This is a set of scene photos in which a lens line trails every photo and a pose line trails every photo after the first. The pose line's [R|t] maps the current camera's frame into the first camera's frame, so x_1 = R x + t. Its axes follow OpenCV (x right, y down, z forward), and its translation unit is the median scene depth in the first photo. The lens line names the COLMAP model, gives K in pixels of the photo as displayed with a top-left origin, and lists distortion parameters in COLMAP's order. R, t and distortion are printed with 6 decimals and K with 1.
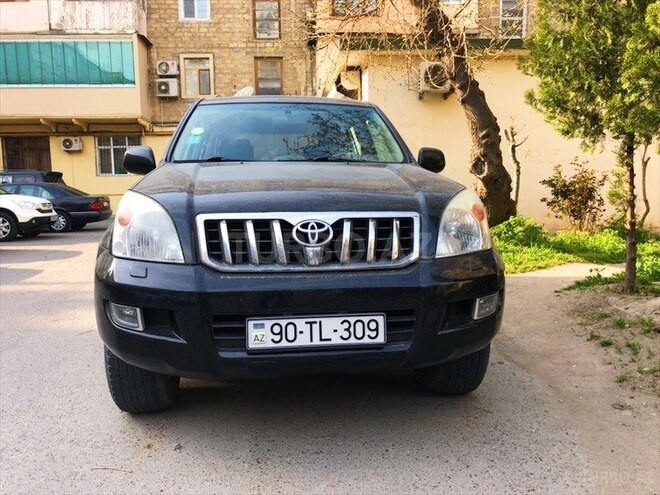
lens RADIAL K [[531.5, 0, 314.0], [0, 531.5, 247.8], [0, 0, 1]] dist [0.054235, -0.041069]
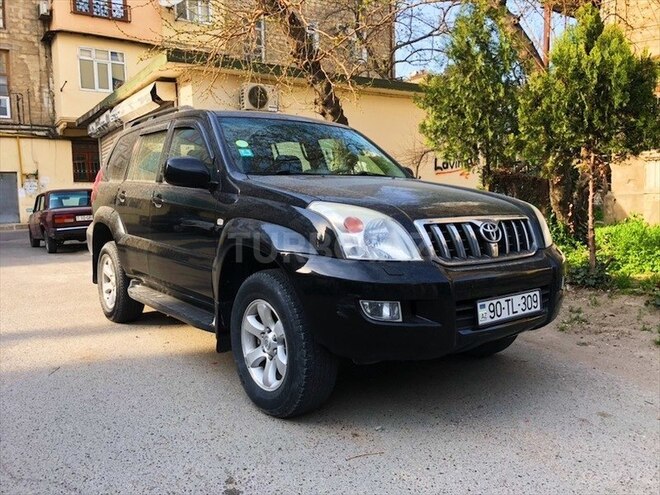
lens RADIAL K [[533.2, 0, 330.0], [0, 533.2, 247.5], [0, 0, 1]] dist [0.016989, -0.003466]
pose [[0.853243, -0.044637, 0.519600, -0.959972], [0.058959, 0.998199, -0.011065, 0.000863], [-0.518170, 0.040076, 0.854338, 0.096145]]
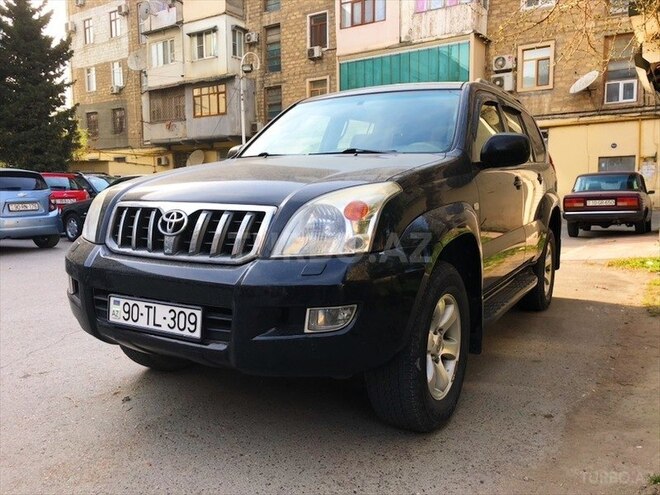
lens RADIAL K [[533.2, 0, 330.0], [0, 533.2, 247.5], [0, 0, 1]] dist [0.016989, -0.003466]
pose [[0.800783, 0.077153, -0.593964, 0.825189], [-0.074545, 0.996797, 0.028977, -0.030714], [0.594297, 0.021073, 0.803969, 0.330138]]
